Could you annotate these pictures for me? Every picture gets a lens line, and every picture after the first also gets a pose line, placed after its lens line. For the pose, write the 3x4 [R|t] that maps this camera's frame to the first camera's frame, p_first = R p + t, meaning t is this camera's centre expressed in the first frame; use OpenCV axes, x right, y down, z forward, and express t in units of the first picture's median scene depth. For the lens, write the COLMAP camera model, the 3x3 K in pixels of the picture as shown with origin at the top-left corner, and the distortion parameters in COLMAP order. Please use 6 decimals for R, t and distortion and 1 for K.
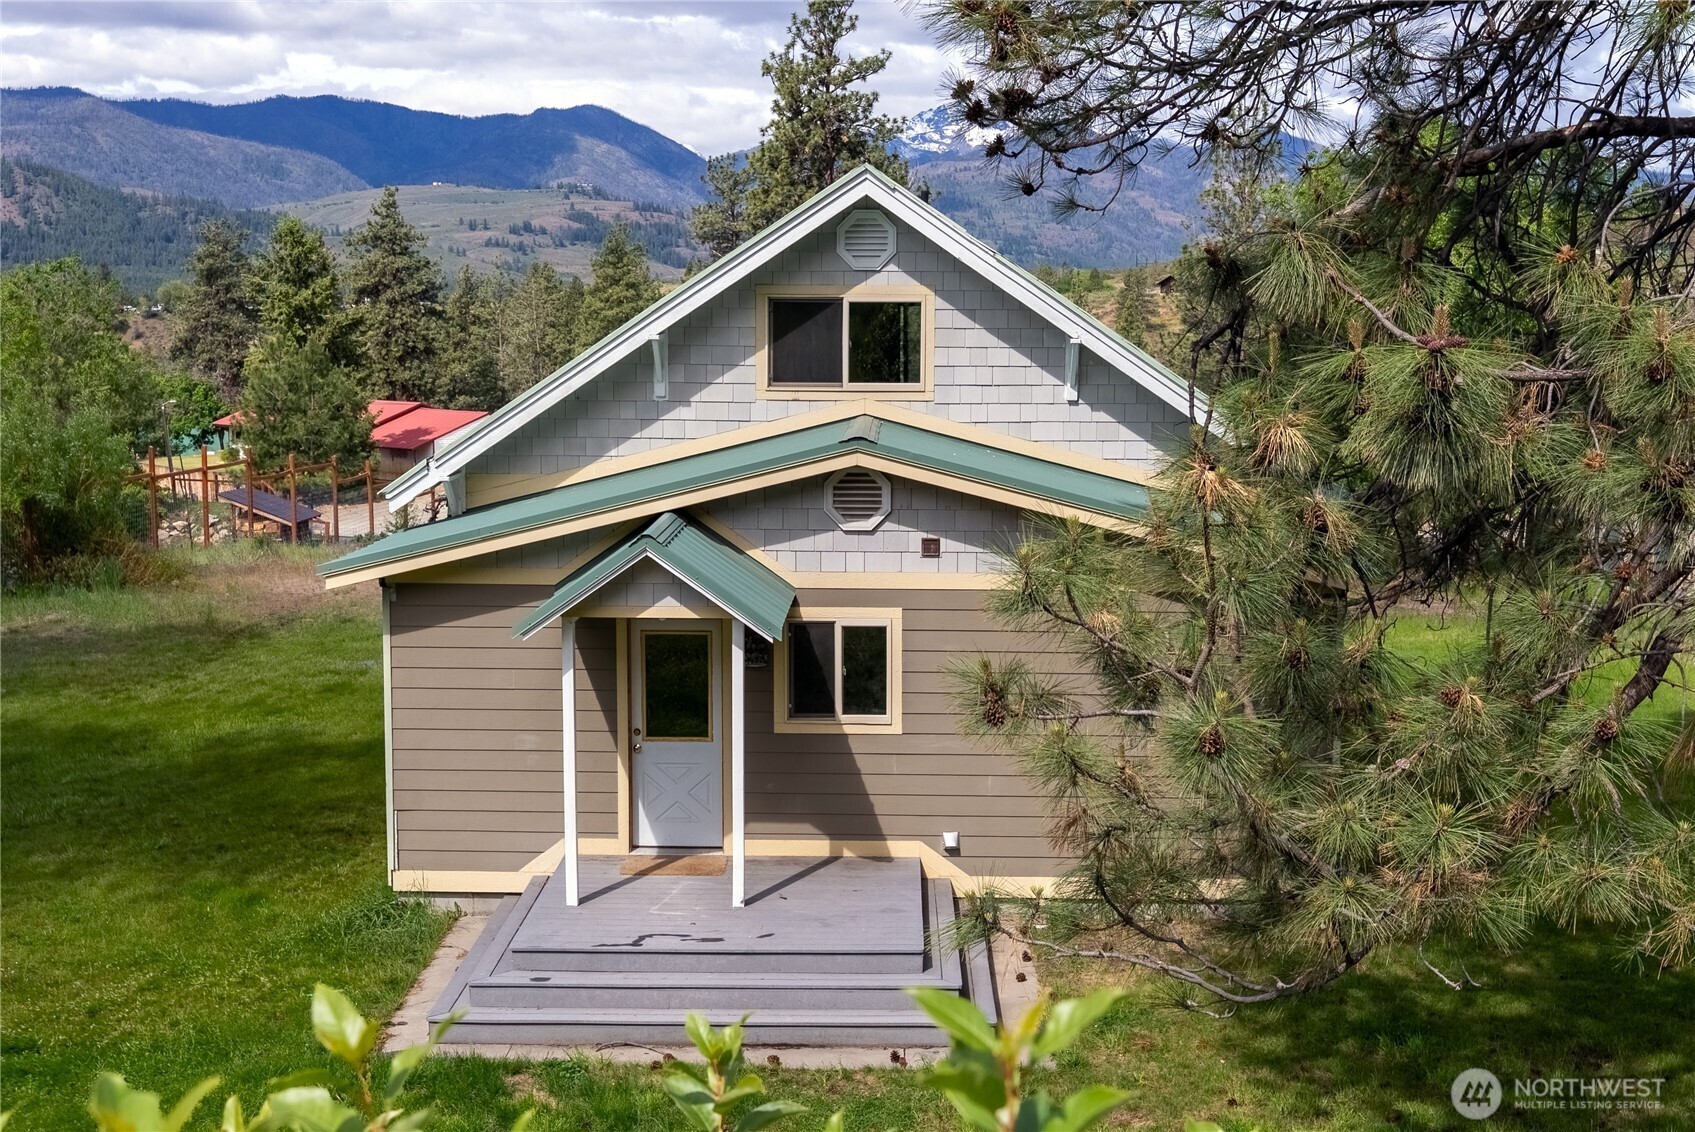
lens RADIAL K [[2082.3, 0, 847.2], [0, 2082.3, 573.3], [0, 0, 1]] dist [-0.032235, 0.000000]
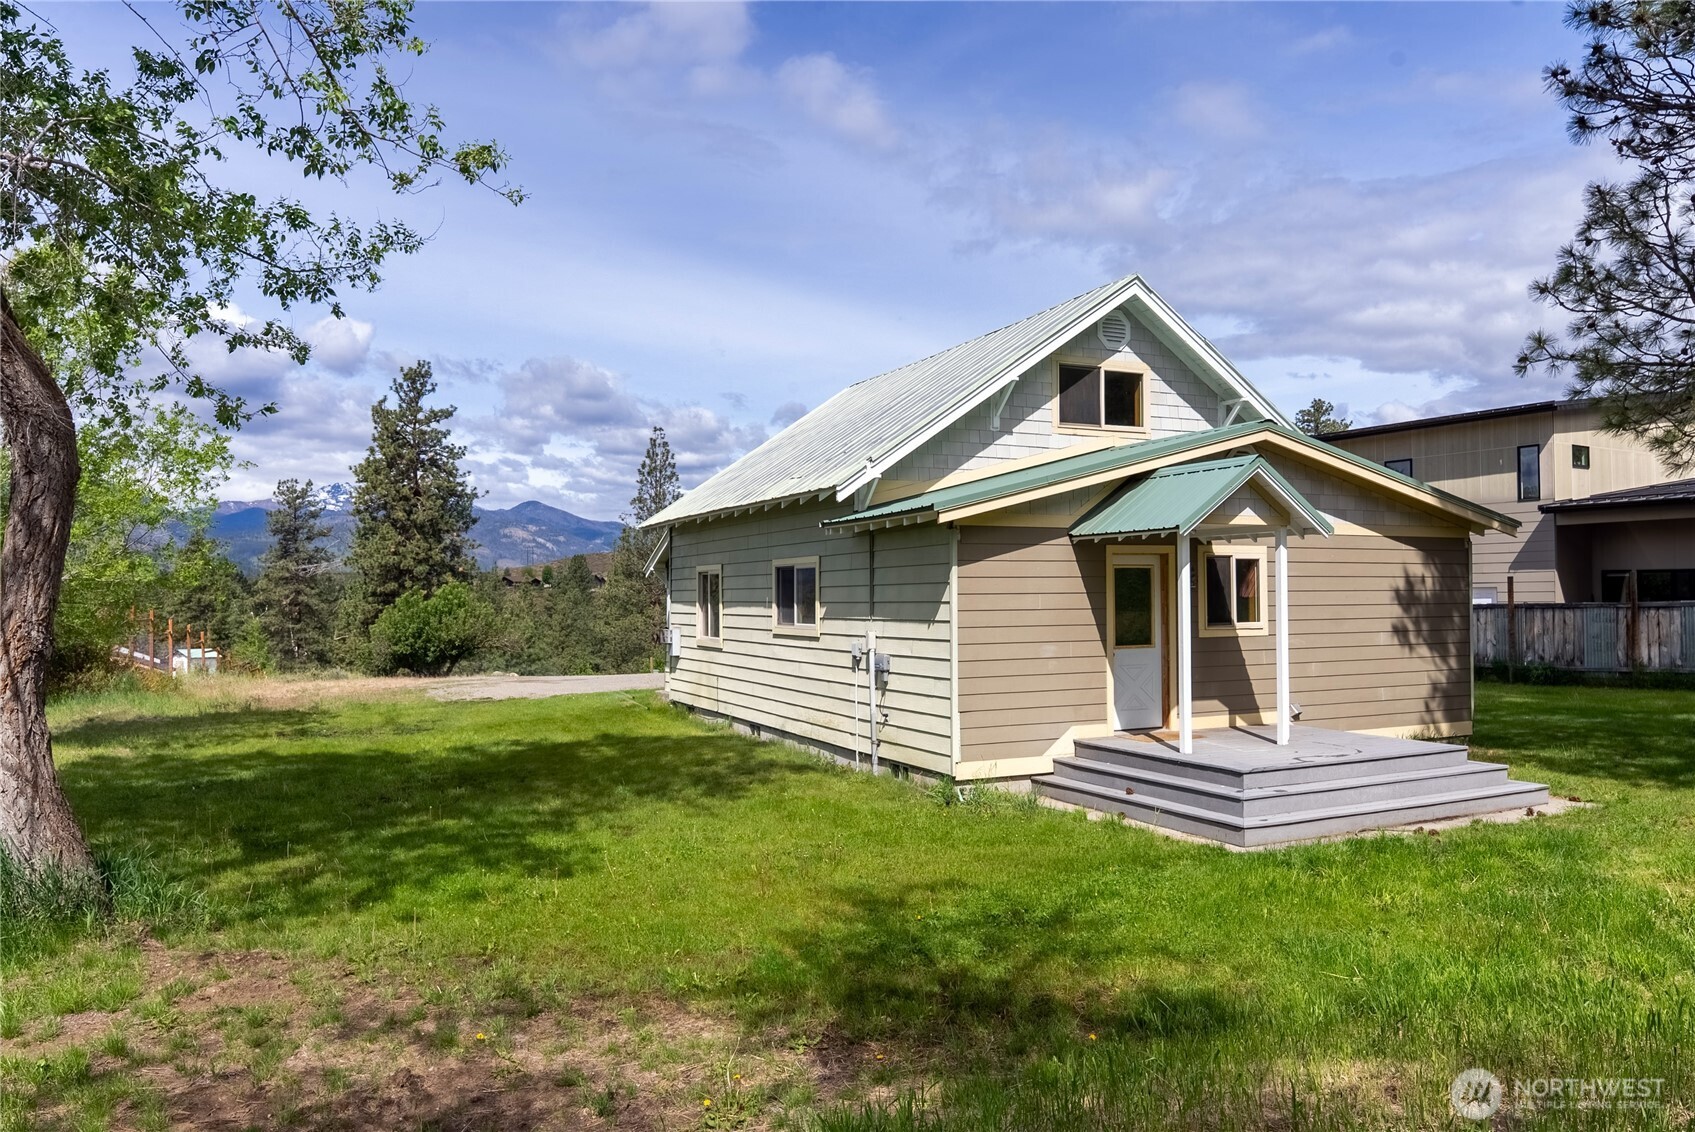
lens RADIAL K [[1158.1, 0, 855.3], [0, 1158.1, 573.4], [0, 0, 1]] dist [-0.017294, -0.003084]
pose [[0.890002, -0.002364, 0.455951, -0.530576], [0.071848, 0.988221, -0.135121, 0.110169], [-0.450261, 0.153017, 0.879688, 0.379925]]
